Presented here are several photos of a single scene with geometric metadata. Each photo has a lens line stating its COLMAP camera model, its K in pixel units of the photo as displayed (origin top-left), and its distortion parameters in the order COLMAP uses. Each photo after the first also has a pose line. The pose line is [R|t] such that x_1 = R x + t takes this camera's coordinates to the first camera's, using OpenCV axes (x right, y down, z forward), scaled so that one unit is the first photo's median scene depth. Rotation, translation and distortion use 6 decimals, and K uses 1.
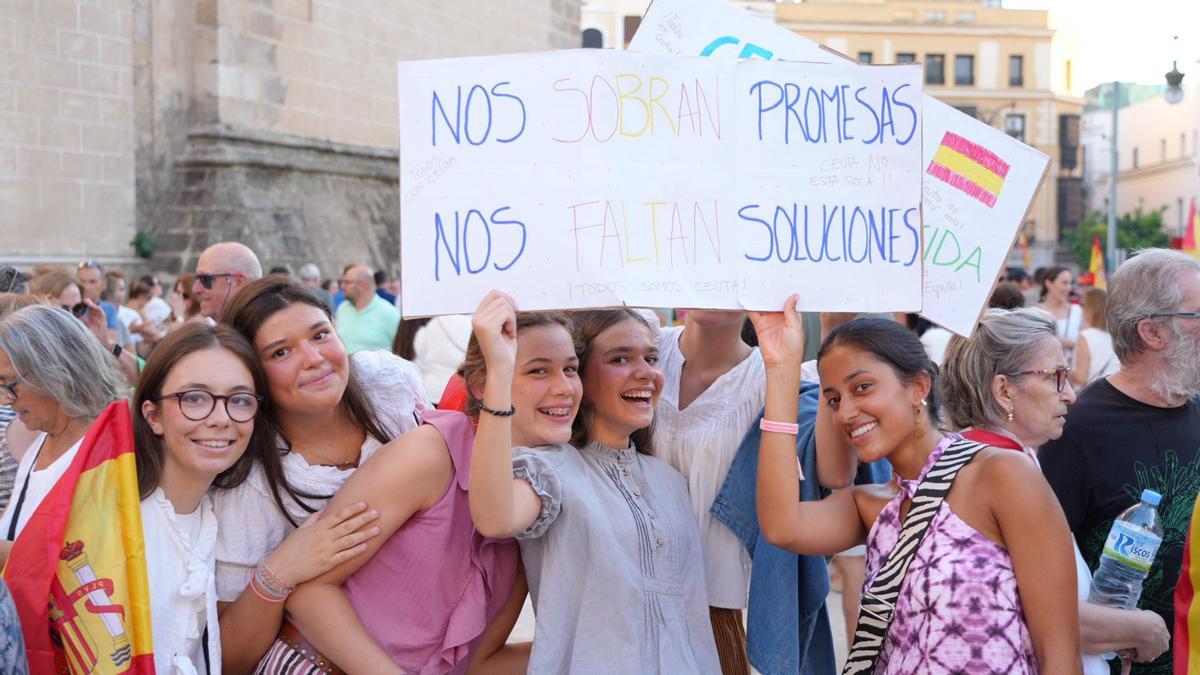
lens RADIAL K [[1615.1, 0, 595.0], [0, 1615.1, 328.0], [0, 0, 1]] dist [0.037828, 0.000000]
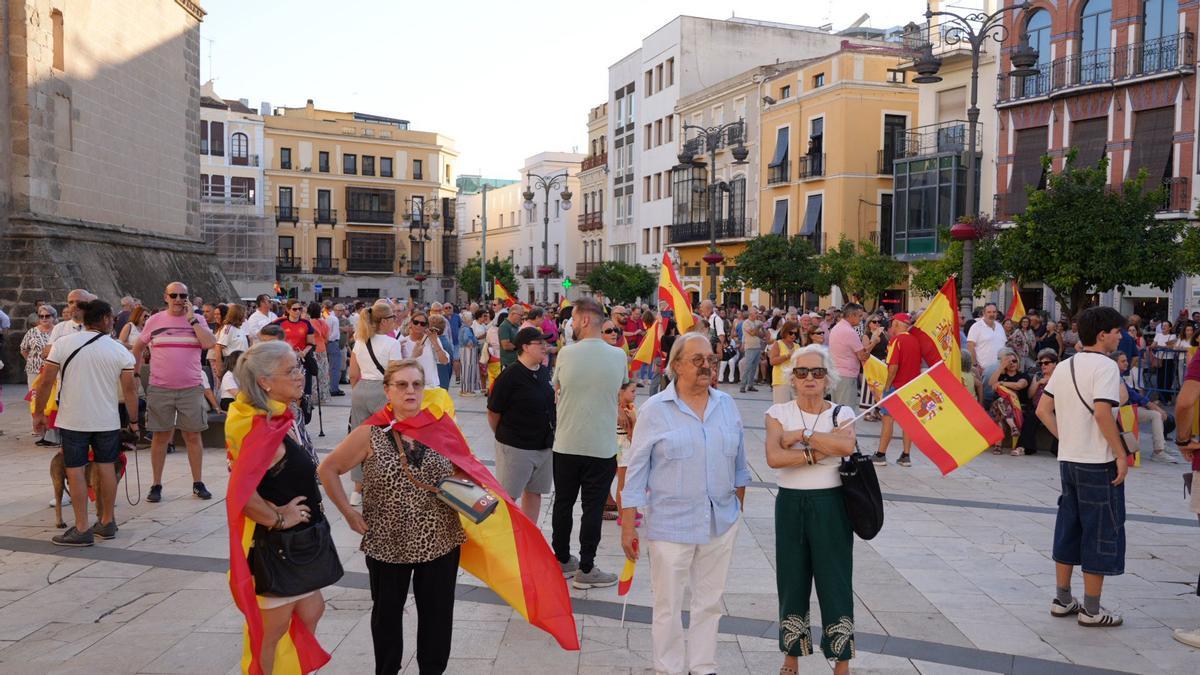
lens RADIAL K [[1059.6, 0, 645.6], [0, 1059.6, 340.9], [0, 0, 1]] dist [0.029902, -0.008499]
pose [[0.885983, -0.015572, 0.463455, -0.171283], [0.008973, 0.999825, 0.016439, -0.002549], [-0.463630, -0.010406, 0.885968, -0.290305]]
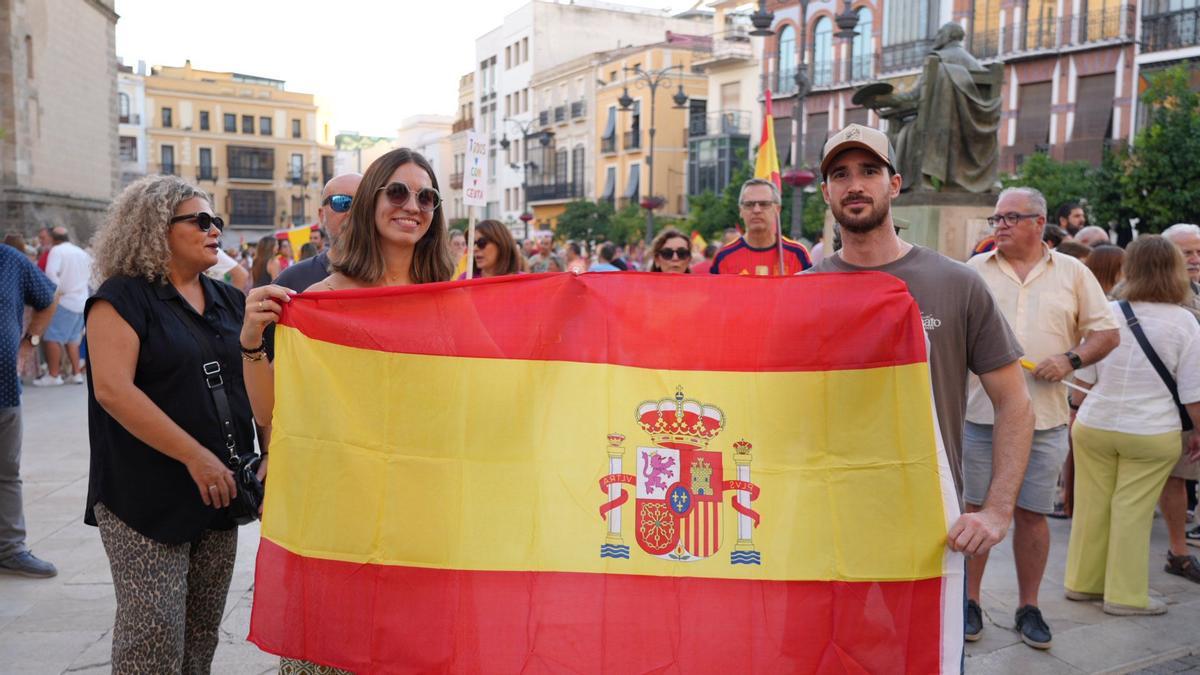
lens RADIAL K [[1083.2, 0, 621.5], [0, 1083.2, 337.7], [0, 0, 1]] dist [0.062810, -0.022435]
pose [[0.847259, -0.039468, 0.529711, -0.328696], [0.012341, 0.998429, 0.054652, 0.020187], [-0.531036, -0.039768, 0.846416, -0.815999]]
